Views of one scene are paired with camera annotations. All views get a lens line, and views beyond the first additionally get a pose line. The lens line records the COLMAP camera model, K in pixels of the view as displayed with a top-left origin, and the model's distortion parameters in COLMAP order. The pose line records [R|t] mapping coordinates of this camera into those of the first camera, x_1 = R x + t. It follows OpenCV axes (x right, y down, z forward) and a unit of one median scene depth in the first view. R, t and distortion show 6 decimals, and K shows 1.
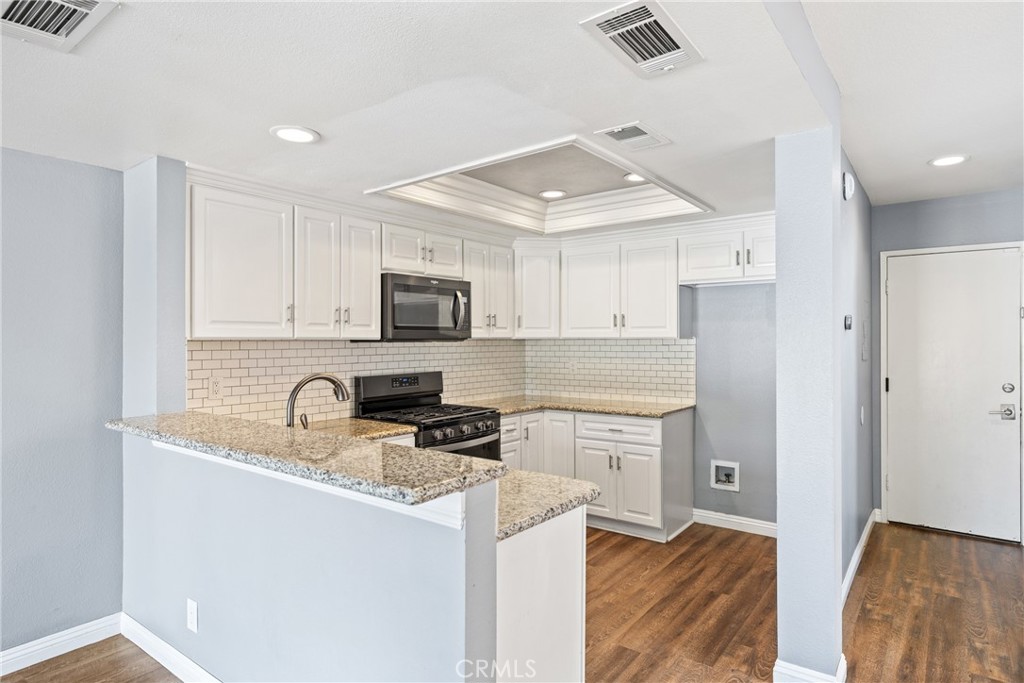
lens RADIAL K [[571.3, 0, 513.2], [0, 571.3, 339.6], [0, 0, 1]] dist [-0.002178, -0.000143]
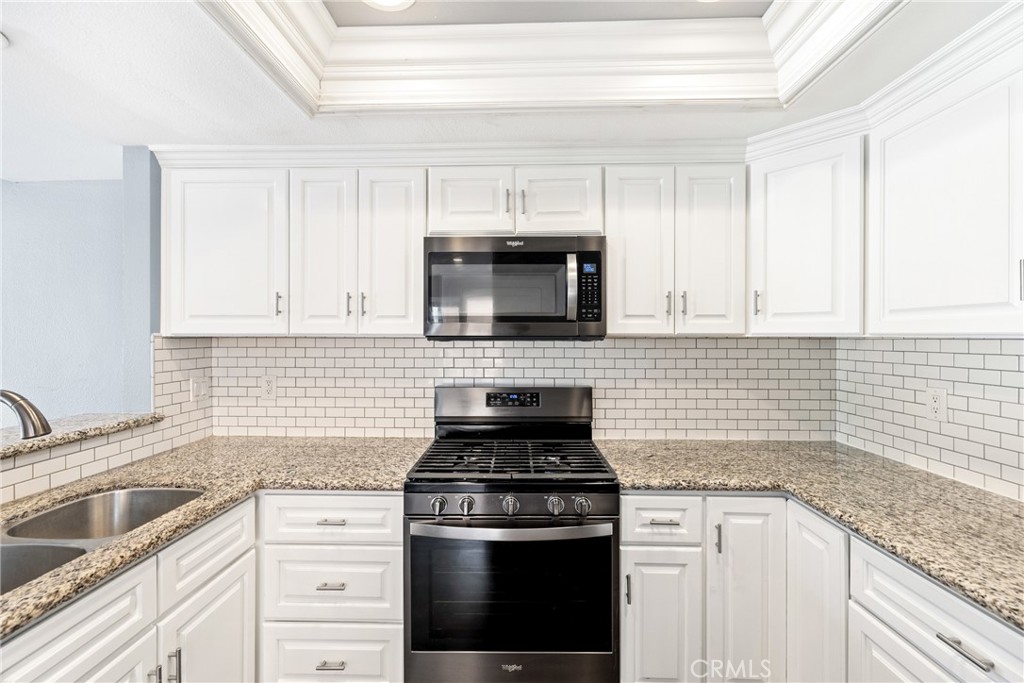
lens RADIAL K [[426.6, 0, 511.9], [0, 426.6, 336.8], [0, 0, 1]] dist [0.000228, 0.000403]
pose [[0.587552, 0.001773, -0.809184, 0.212783], [-0.003553, 0.999994, -0.000389, -0.000168], [0.809178, 0.003104, 0.587555, 0.670423]]
